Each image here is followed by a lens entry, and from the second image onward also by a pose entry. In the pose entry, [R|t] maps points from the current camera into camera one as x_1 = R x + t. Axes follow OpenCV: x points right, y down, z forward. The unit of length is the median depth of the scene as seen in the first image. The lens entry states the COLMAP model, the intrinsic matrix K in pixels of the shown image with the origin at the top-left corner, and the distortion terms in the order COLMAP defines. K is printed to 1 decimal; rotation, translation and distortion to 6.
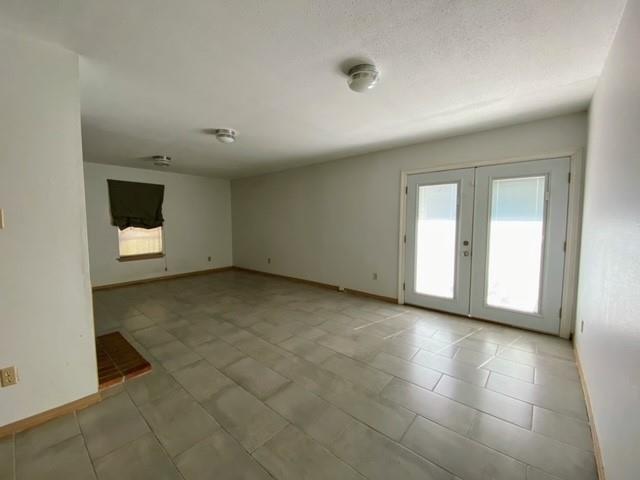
lens RADIAL K [[256.9, 0, 317.9], [0, 256.9, 239.1], [0, 0, 1]] dist [-0.003607, -0.001725]
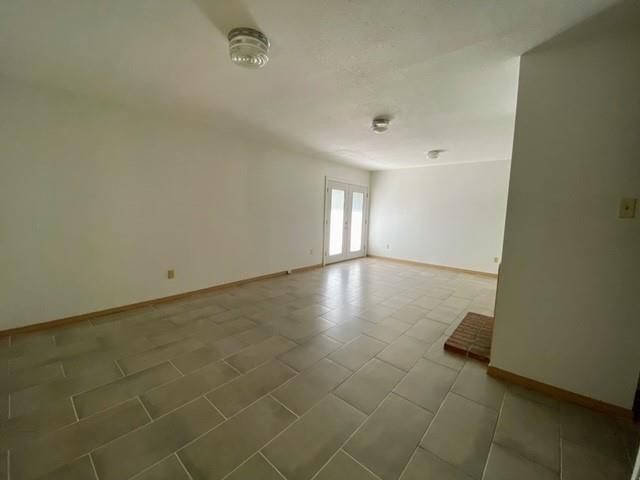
lens RADIAL K [[256.9, 0, 314.3], [0, 256.9, 244.7], [0, 0, 1]] dist [-0.003607, -0.001725]
pose [[0.015783, -0.124008, 0.992156, -1.399923], [0.049997, 0.991136, 0.123085, -0.072973], [-0.998625, 0.047662, 0.021843, 1.233266]]
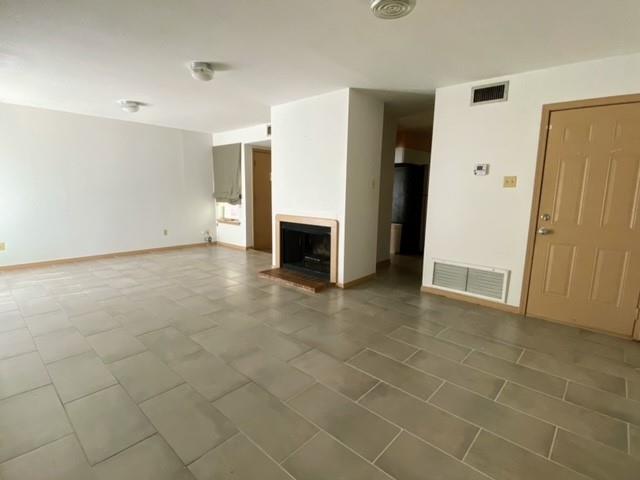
lens RADIAL K [[326.6, 0, 316.8], [0, 326.6, 239.0], [0, 0, 1]] dist [0.005589, 0.000286]
pose [[-0.999713, -0.005351, 0.023345, -0.718257], [0.000020, 0.974531, 0.224251, -0.127959], [-0.023950, 0.224188, -0.974252, 2.015432]]
